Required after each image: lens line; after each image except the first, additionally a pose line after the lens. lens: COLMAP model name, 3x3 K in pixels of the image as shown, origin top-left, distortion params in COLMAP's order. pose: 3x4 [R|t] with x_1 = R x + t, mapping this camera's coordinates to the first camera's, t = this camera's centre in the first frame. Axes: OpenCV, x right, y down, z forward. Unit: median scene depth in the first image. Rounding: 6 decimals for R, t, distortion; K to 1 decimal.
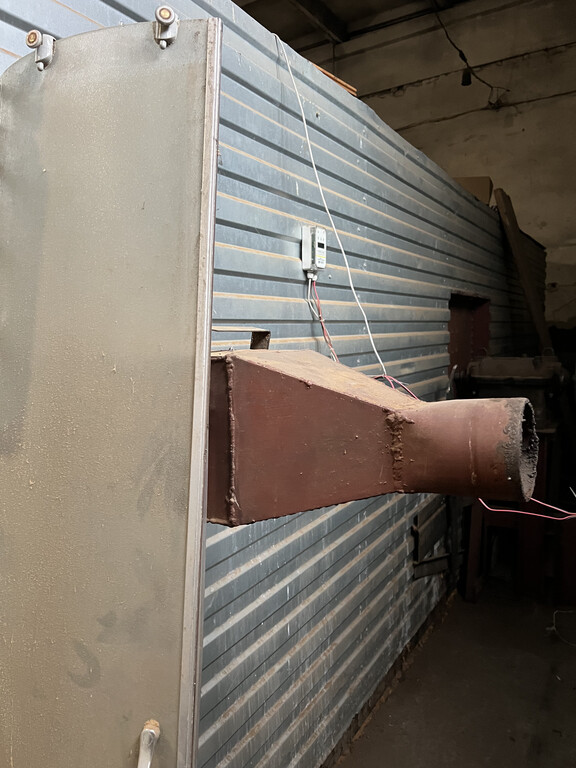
lens RADIAL K [[581.0, 0, 285.2], [0, 581.0, 381.1], [0, 0, 1]] dist [0.043548, -0.056733]
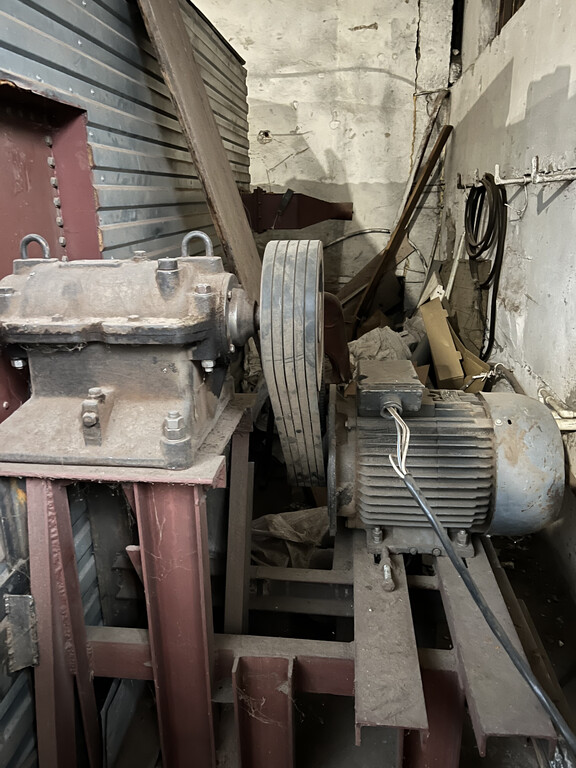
lens RADIAL K [[581.0, 0, 286.0], [0, 581.0, 384.6], [0, 0, 1]] dist [0.043548, -0.056733]
pose [[0.908331, -0.130963, 0.397220, 0.285581], [0.041587, 0.973287, 0.225793, -0.037211], [-0.416180, -0.188575, 0.889513, 0.526330]]
